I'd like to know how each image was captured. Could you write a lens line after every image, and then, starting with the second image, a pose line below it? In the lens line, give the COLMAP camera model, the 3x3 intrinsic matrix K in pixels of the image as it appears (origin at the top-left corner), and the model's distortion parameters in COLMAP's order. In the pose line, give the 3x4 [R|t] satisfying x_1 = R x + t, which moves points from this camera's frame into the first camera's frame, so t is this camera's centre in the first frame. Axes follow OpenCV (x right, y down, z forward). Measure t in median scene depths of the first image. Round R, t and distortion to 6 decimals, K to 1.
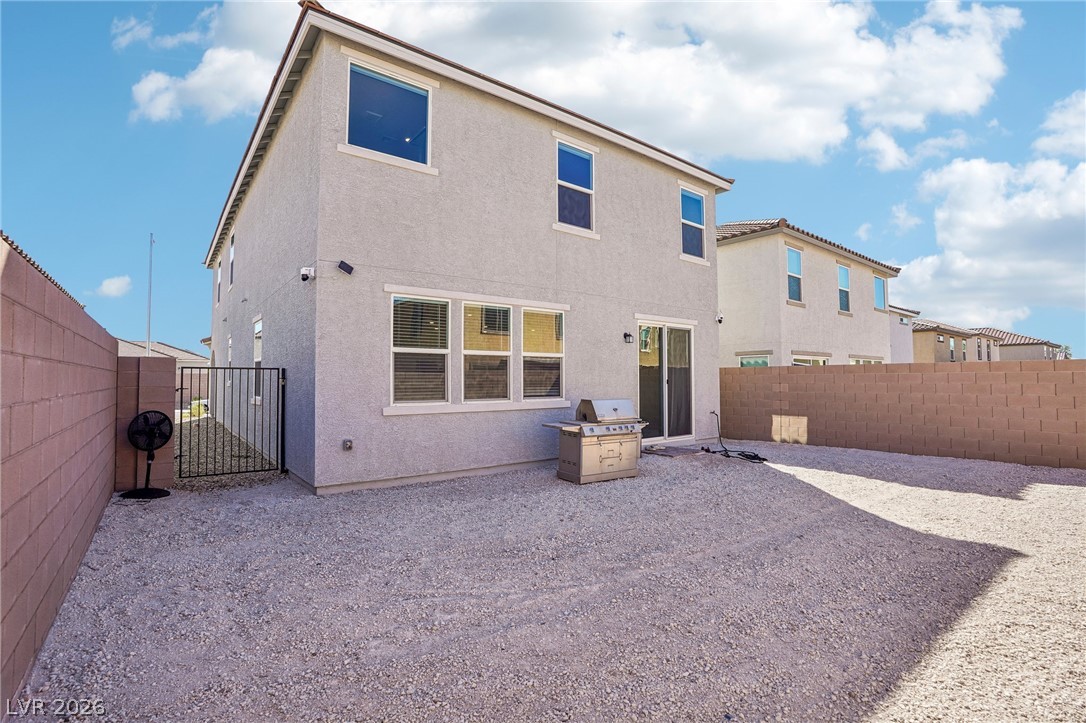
lens RADIAL K [[503.4, 0, 540.5], [0, 503.4, 360.6], [0, 0, 1]] dist [-0.071948, 0.028097]
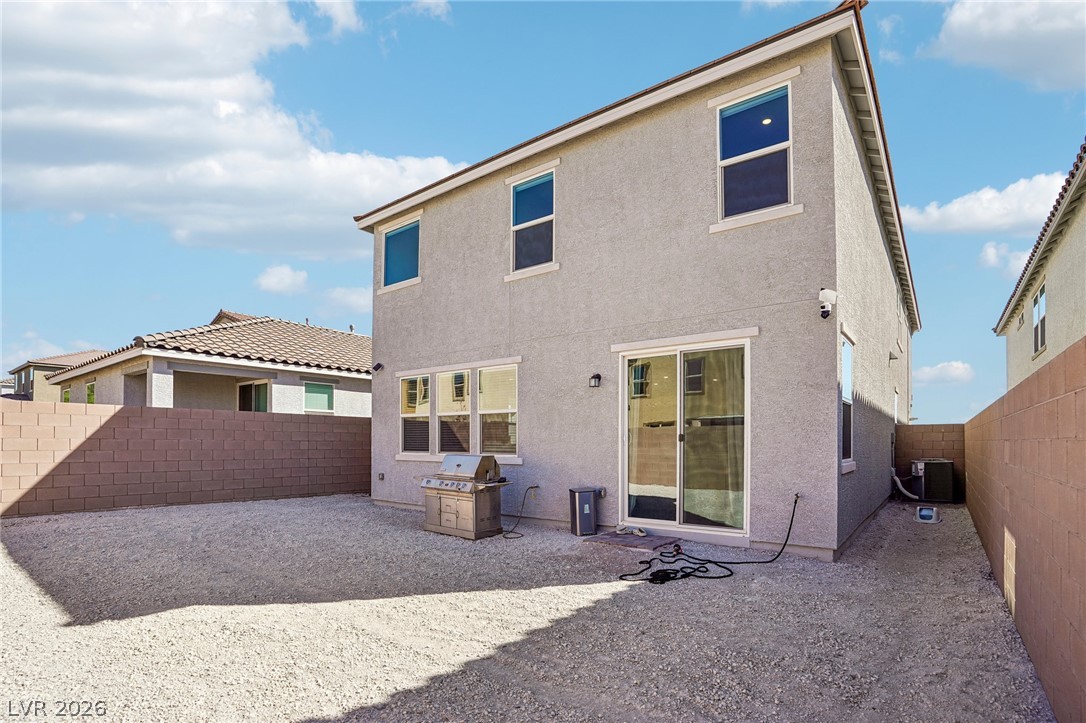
lens RADIAL K [[531.6, 0, 538.1], [0, 531.6, 437.3], [0, 0, 1]] dist [-0.043542, 0.000004]
pose [[0.251869, -0.002650, -0.967758, 1.025641], [0.036662, 0.999305, 0.006805, 0.035525], [0.967067, -0.037194, 0.251791, 0.776437]]
